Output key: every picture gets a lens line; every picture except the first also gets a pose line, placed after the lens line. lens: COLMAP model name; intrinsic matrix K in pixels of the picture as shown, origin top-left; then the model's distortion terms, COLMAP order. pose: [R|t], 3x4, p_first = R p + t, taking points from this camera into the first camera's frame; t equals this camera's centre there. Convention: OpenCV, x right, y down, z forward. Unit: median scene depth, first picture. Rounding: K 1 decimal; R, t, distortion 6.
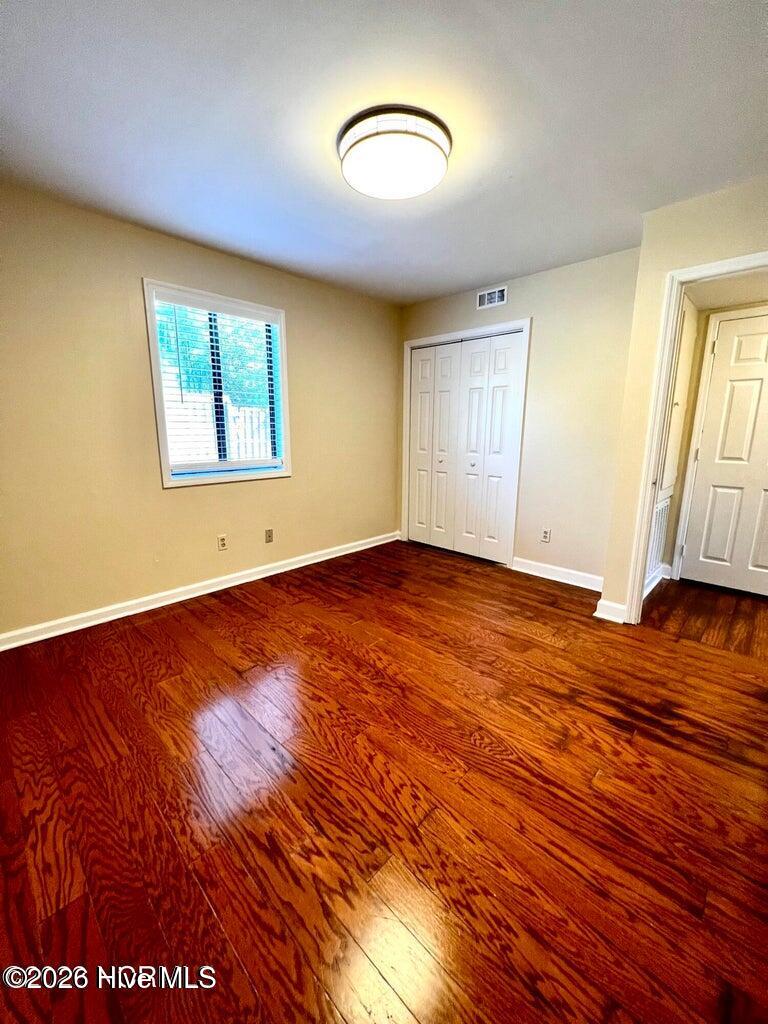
lens RADIAL K [[408.6, 0, 385.8], [0, 408.6, 511.0], [0, 0, 1]] dist [-0.001711, 0.000792]
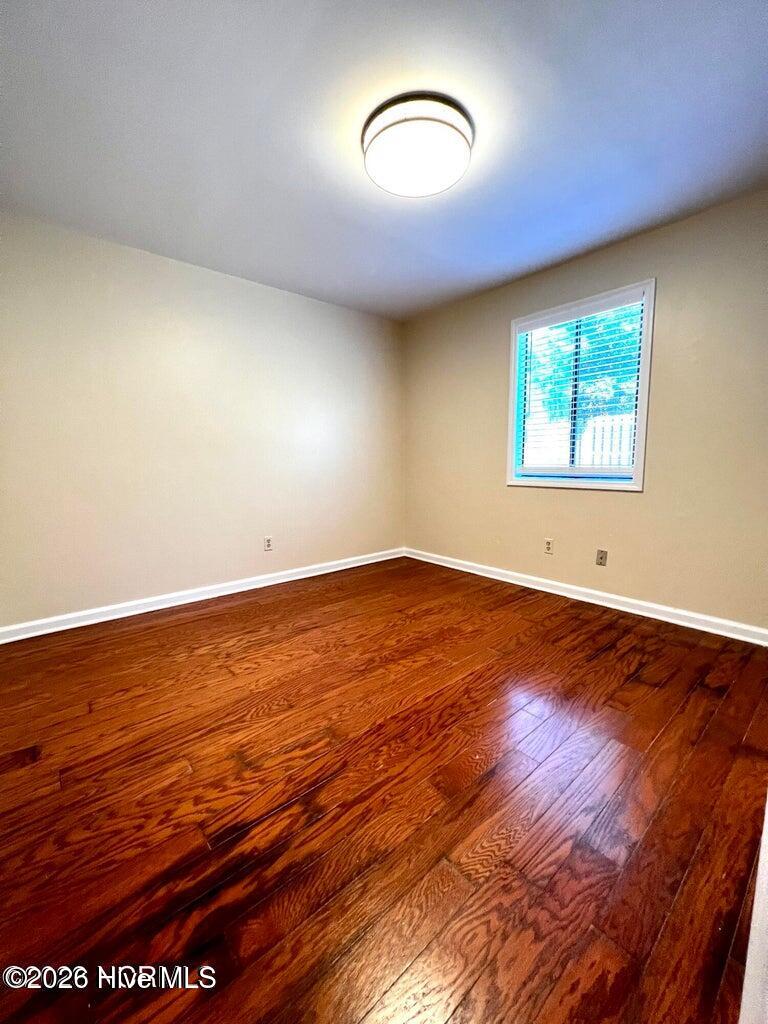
lens RADIAL K [[408.6, 0, 385.6], [0, 408.6, 512.1], [0, 0, 1]] dist [-0.001711, 0.000792]
pose [[-0.095145, 0.120474, -0.988146, 1.096809], [-0.188686, 0.972472, 0.136731, -0.117833], [0.977418, 0.199458, -0.069794, 1.140680]]
